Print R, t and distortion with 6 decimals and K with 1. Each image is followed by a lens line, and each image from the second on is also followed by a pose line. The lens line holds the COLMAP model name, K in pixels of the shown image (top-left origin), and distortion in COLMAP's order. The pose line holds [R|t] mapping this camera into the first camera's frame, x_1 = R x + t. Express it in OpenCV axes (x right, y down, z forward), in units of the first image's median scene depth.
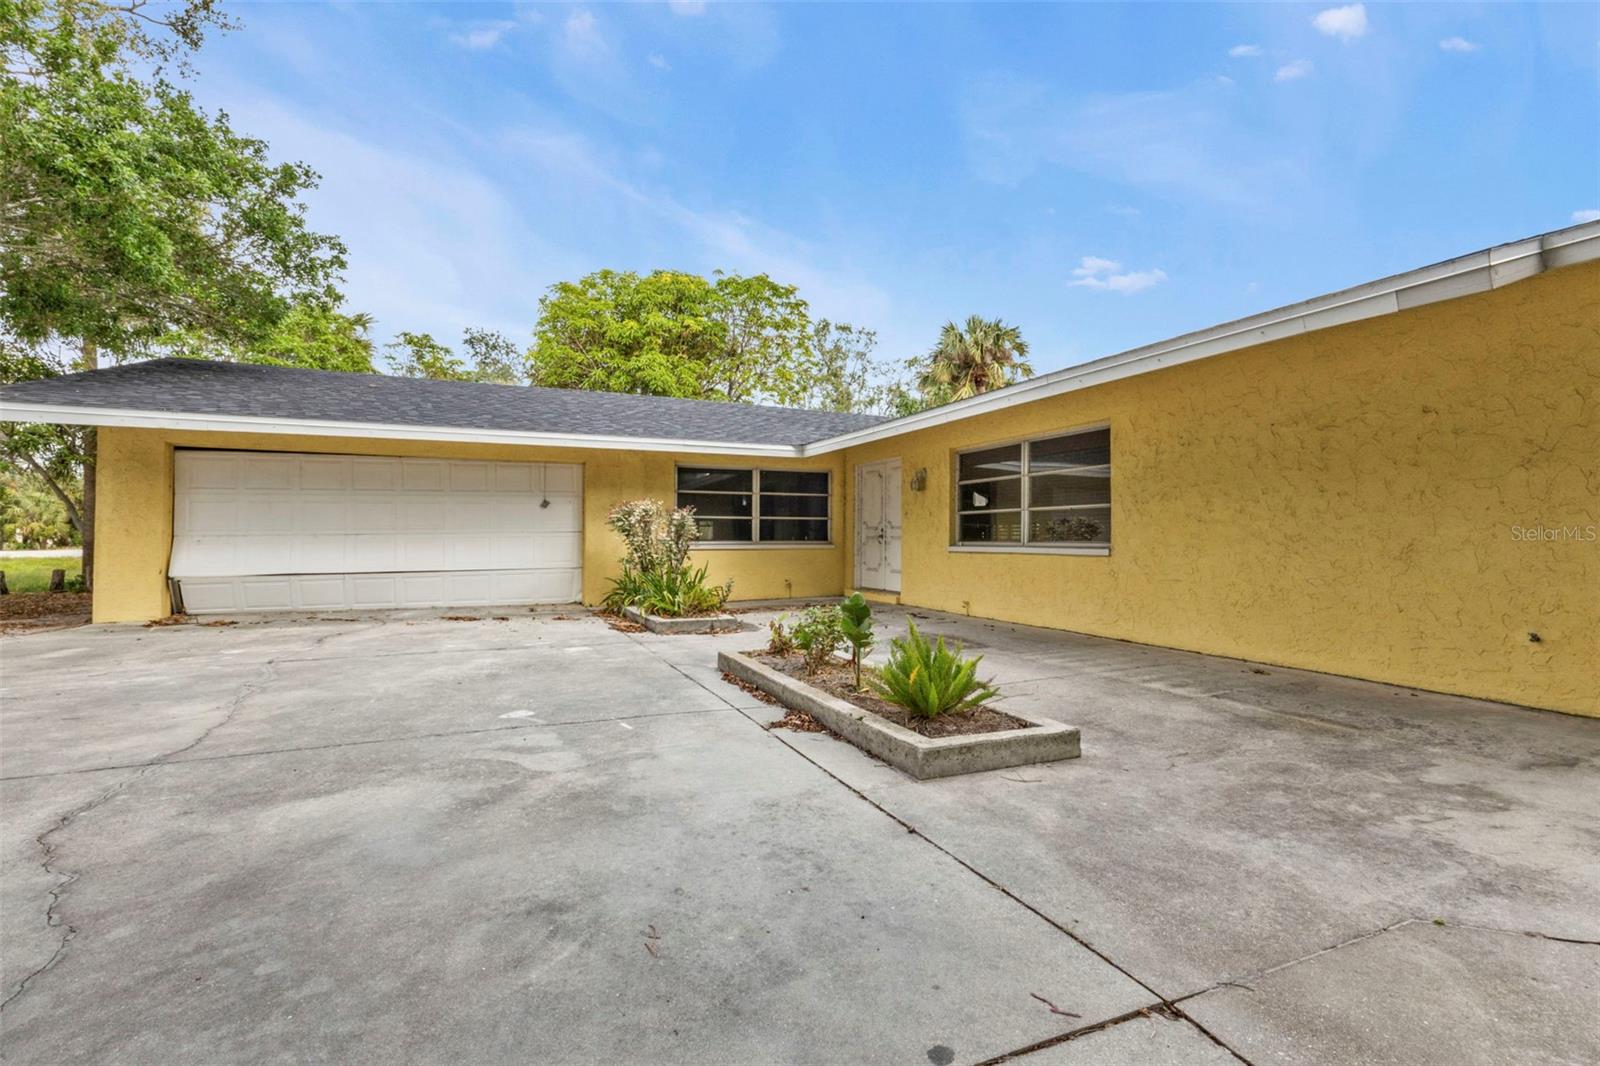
lens RADIAL K [[746.6, 0, 800.0], [0, 746.6, 533.0], [0, 0, 1]] dist [0.032659, -0.014945]
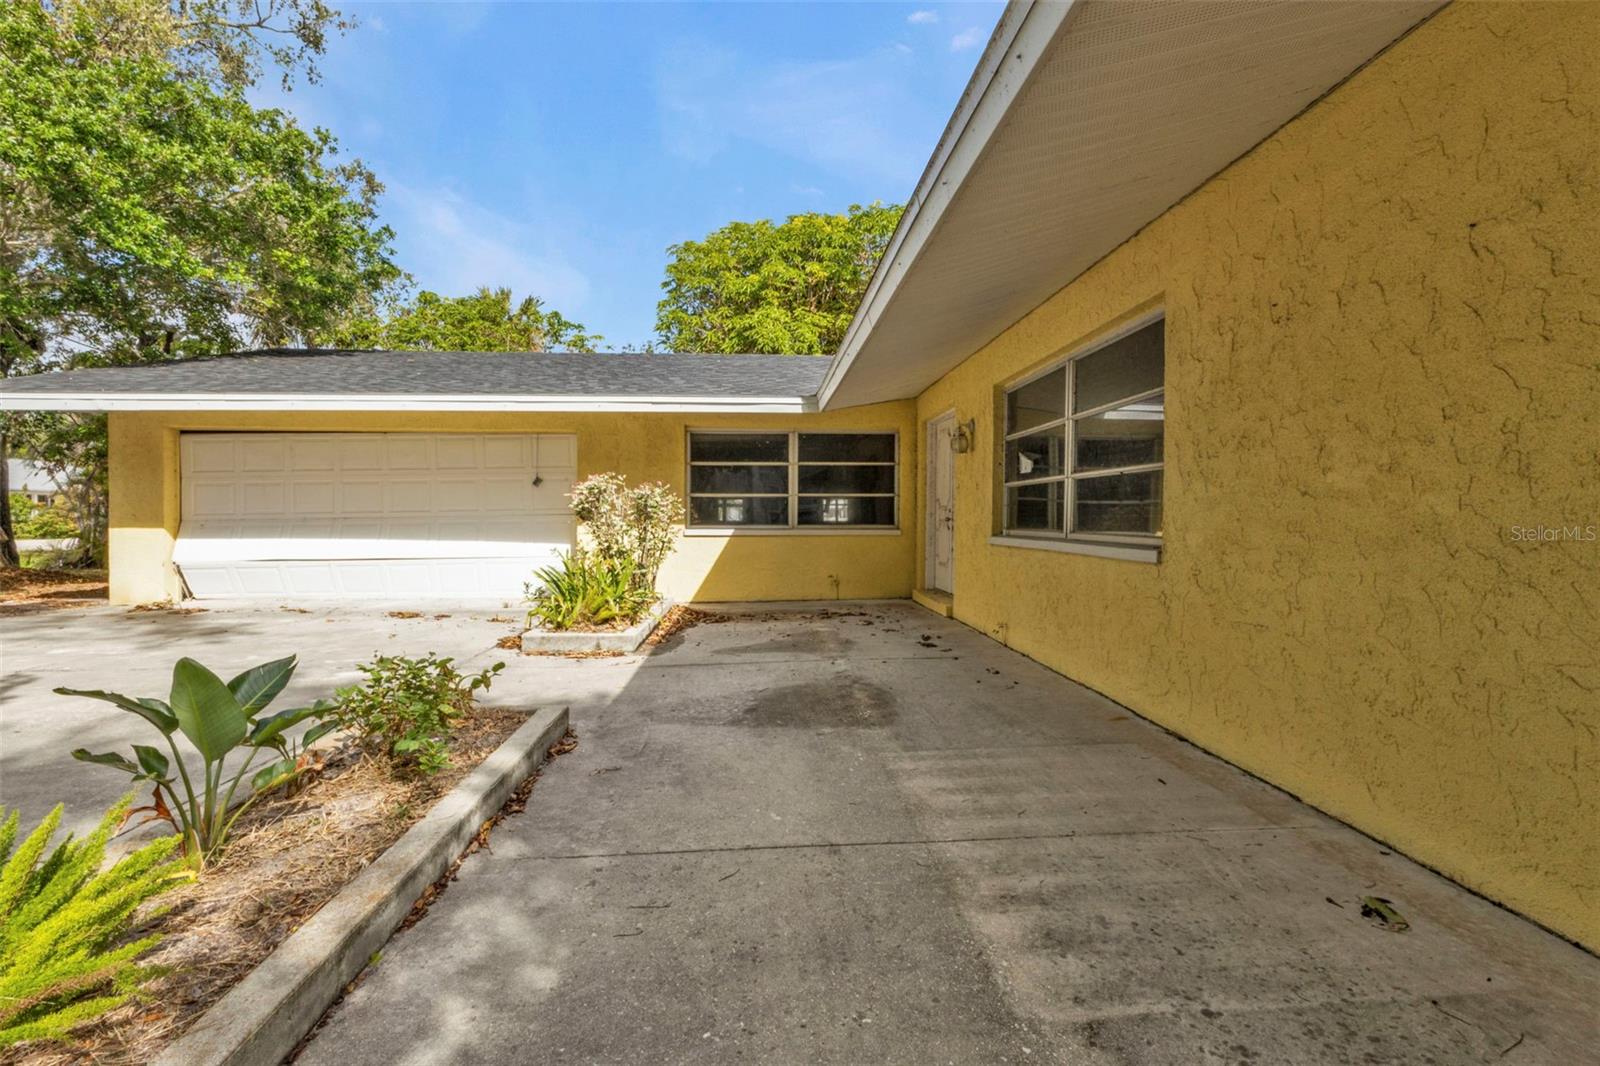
lens RADIAL K [[746.6, 0, 800.0], [0, 746.6, 533.0], [0, 0, 1]] dist [0.032659, -0.014945]
pose [[0.932542, 0.007597, -0.360983, 0.302029], [0.003630, 0.999531, 0.030410, -0.005630], [0.361044, -0.029669, 0.932077, 0.356429]]
